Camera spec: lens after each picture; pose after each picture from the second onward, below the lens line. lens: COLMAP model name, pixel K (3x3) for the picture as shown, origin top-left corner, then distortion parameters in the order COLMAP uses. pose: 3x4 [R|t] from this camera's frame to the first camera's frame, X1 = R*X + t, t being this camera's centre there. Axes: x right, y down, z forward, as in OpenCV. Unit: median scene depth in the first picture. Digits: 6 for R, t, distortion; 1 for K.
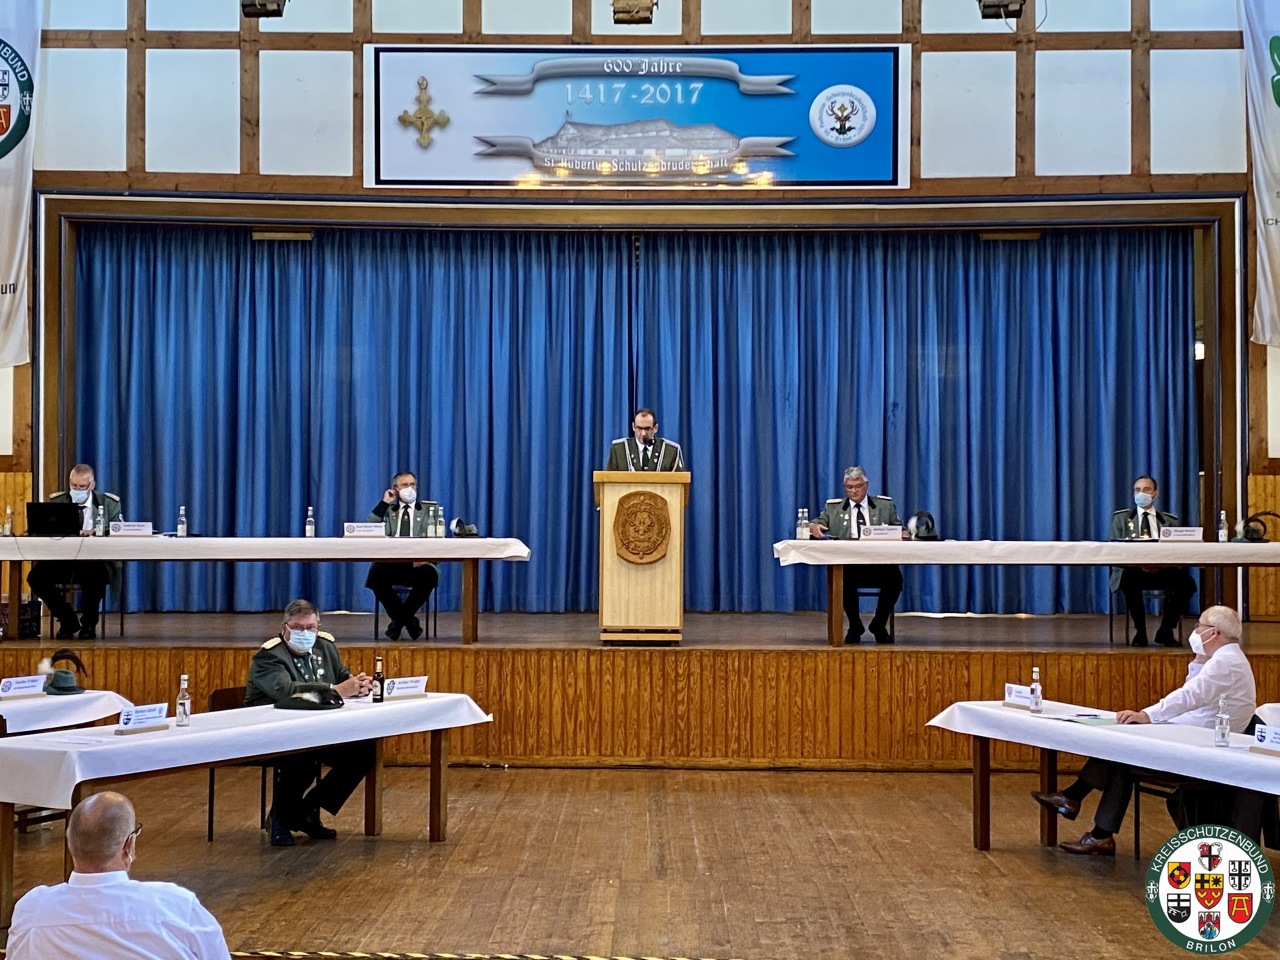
lens RADIAL K [[1817.2, 0, 640.0], [0, 1817.2, 480.0], [0, 0, 1]] dist [0.220670, -0.704905]
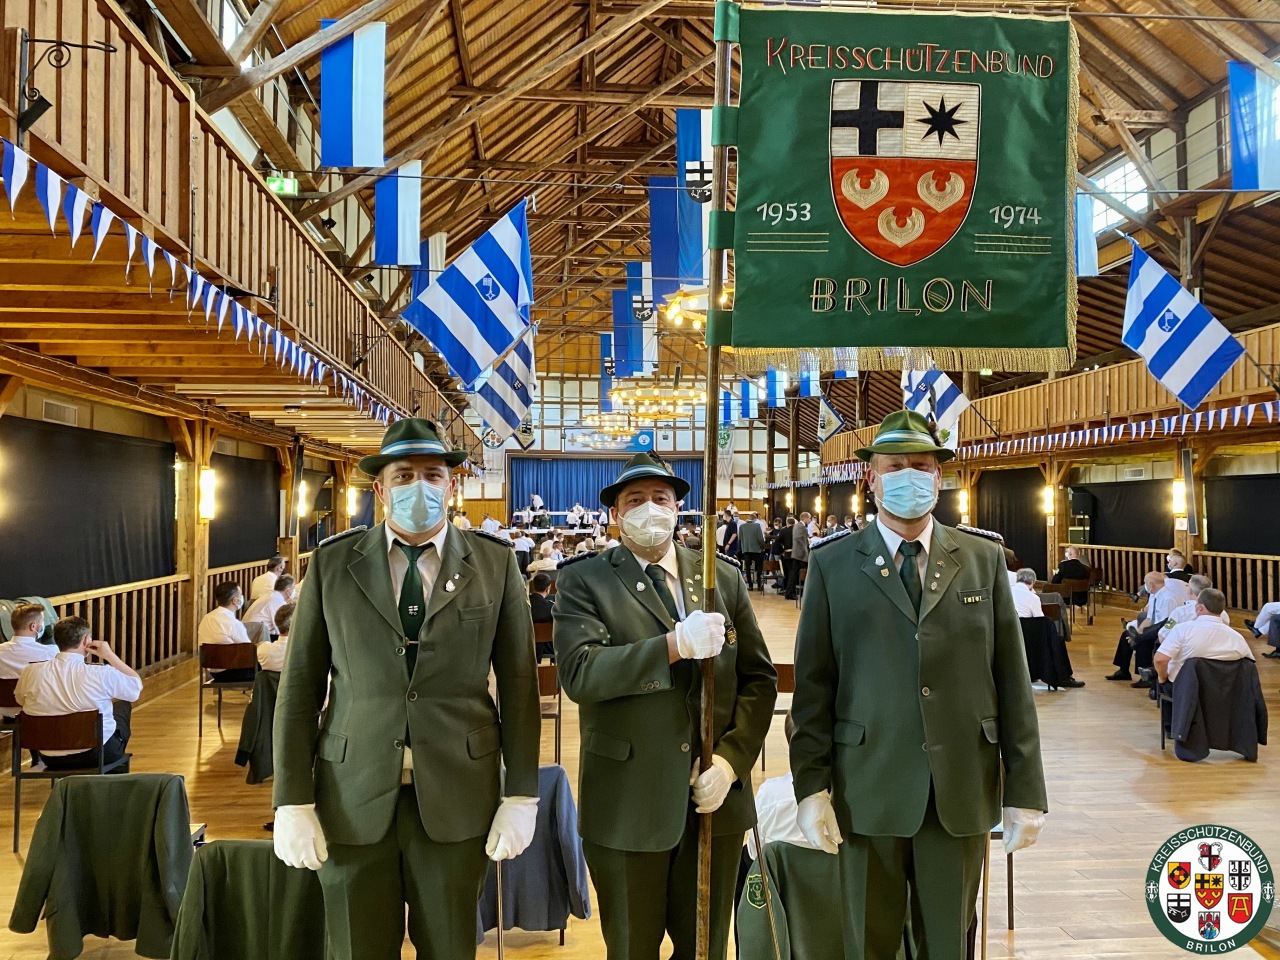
lens RADIAL K [[979.8, 0, 640.0], [0, 979.8, 480.0], [0, 0, 1]] dist [0.032376, -0.000390]
pose [[0.993424, -0.000378, 0.114493, -0.337758], [0.001526, 0.999949, -0.009944, -0.051460], [-0.114484, 0.010054, 0.993374, -2.722309]]
